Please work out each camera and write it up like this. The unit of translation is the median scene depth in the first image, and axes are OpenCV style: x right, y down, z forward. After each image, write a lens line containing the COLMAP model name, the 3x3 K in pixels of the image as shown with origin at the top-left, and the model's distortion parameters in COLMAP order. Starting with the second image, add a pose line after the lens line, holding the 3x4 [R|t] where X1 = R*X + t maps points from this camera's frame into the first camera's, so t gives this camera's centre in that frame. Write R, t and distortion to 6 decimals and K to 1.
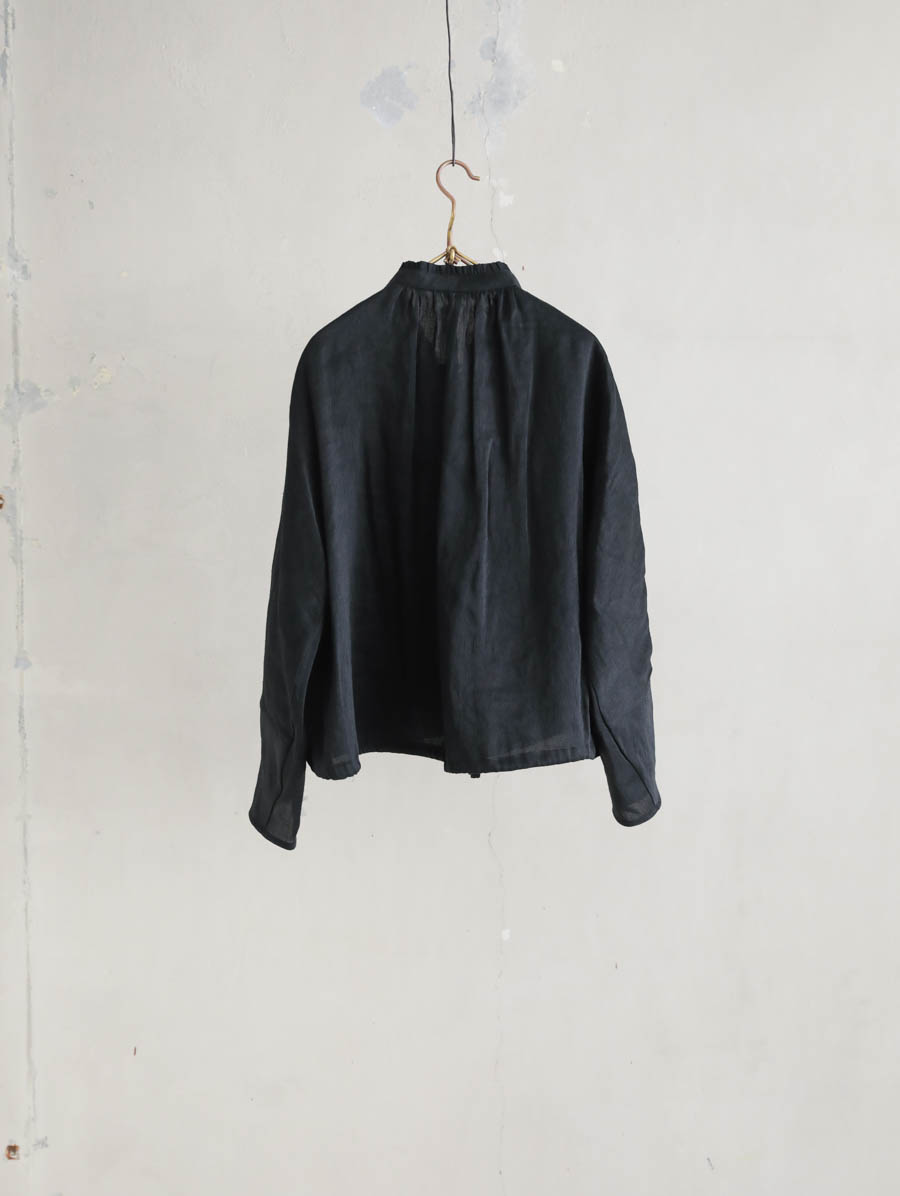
lens RADIAL K [[1664.8, 0, 450.0], [0, 1664.8, 598.0], [0, 0, 1]] dist [-0.004945, -0.008878]
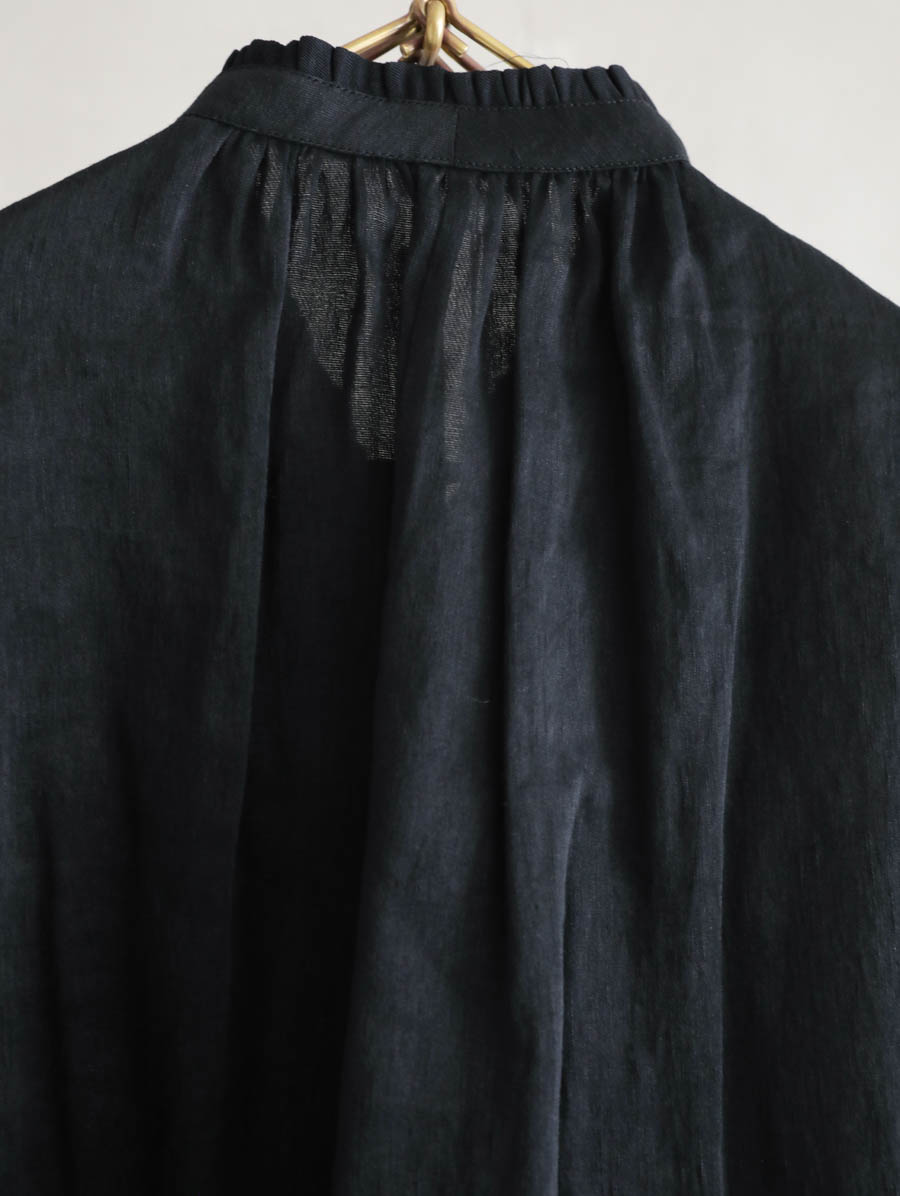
lens RADIAL K [[1664.8, 0, 450.0], [0, 1664.8, 598.0], [0, 0, 1]] dist [-0.004945, -0.008878]
pose [[0.999430, 0.029106, 0.017088, 0.001865], [-0.026650, 0.991209, -0.129596, -0.090205], [-0.020709, 0.129067, 0.991420, 0.765770]]
